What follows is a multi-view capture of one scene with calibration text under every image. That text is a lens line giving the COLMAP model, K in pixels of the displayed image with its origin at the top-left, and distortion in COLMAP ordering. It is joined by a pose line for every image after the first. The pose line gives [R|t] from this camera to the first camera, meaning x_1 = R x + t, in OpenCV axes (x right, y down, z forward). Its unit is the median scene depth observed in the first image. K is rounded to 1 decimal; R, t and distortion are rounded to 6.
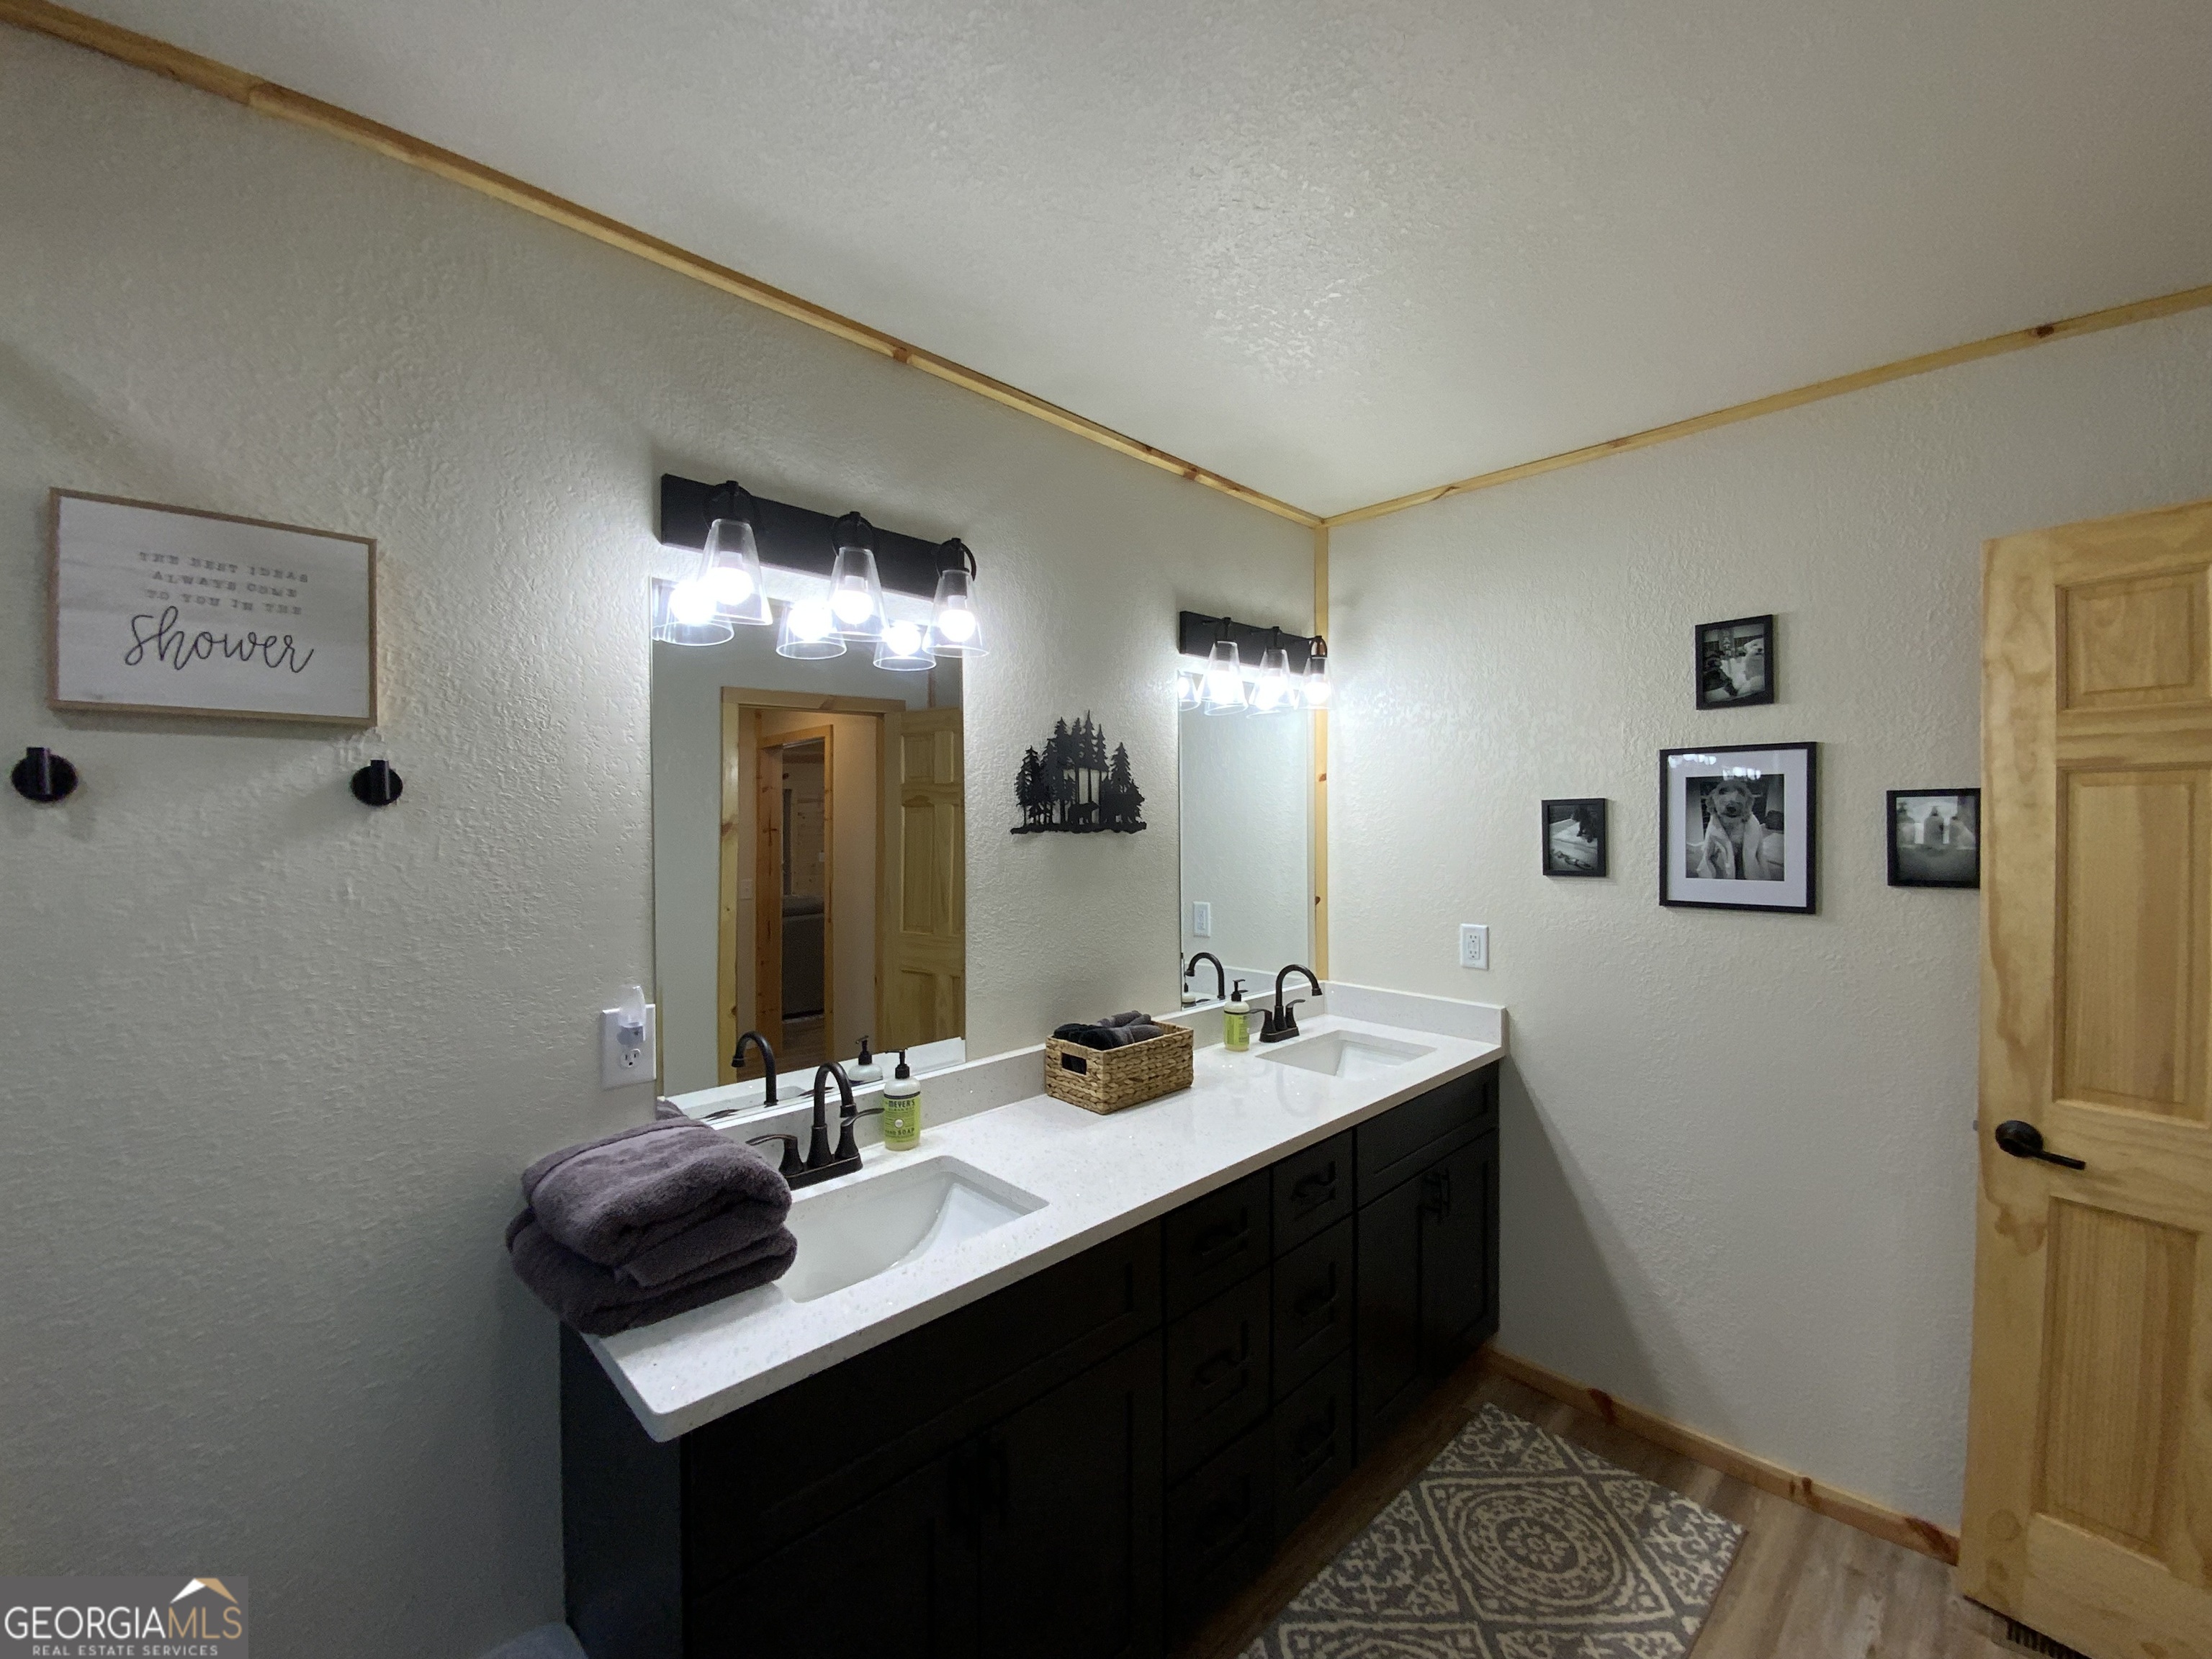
lens RADIAL K [[882.9, 0, 1104.9], [0, 882.9, 832.4], [0, 0, 1]] dist [0.028758, -0.022030]
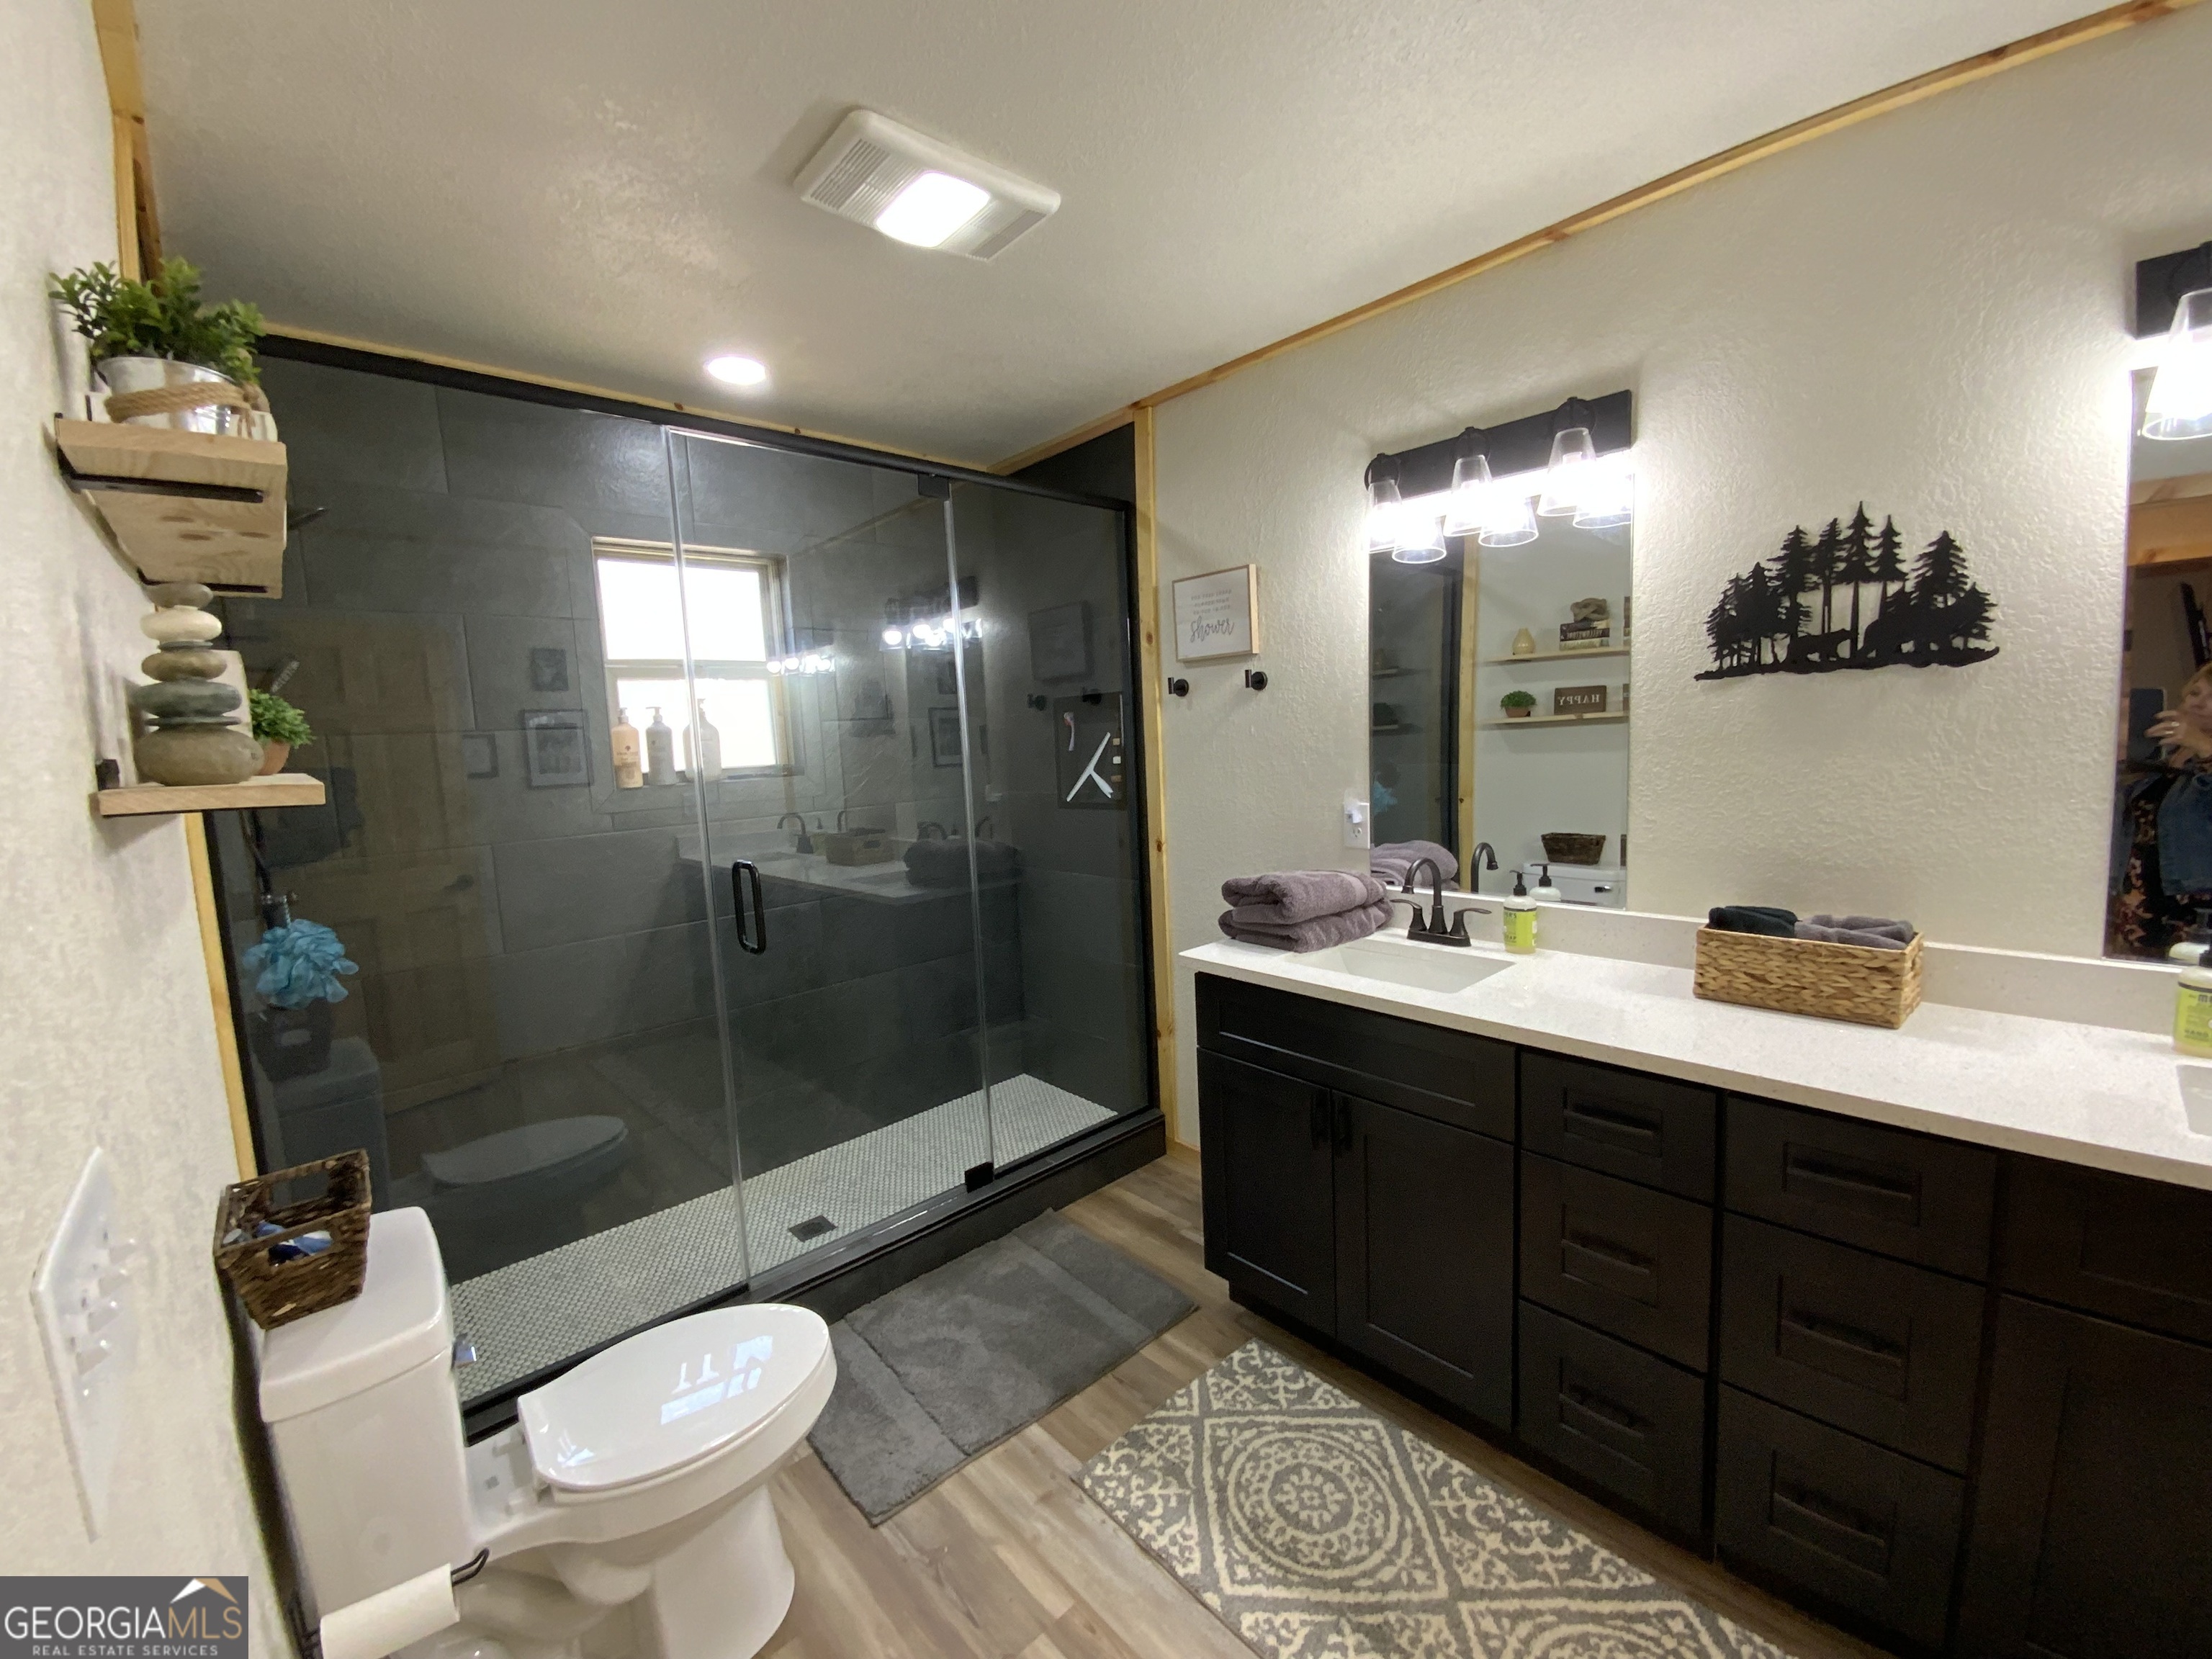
lens RADIAL K [[893.8, 0, 1106.0], [0, 893.8, 829.5], [0, 0, 1]] dist [0.015879, -0.010447]
pose [[-0.029482, 0.115600, -0.992858, 0.868381], [0.035356, 0.992789, 0.114542, 0.027423], [0.998940, -0.031726, -0.033356, 0.435546]]
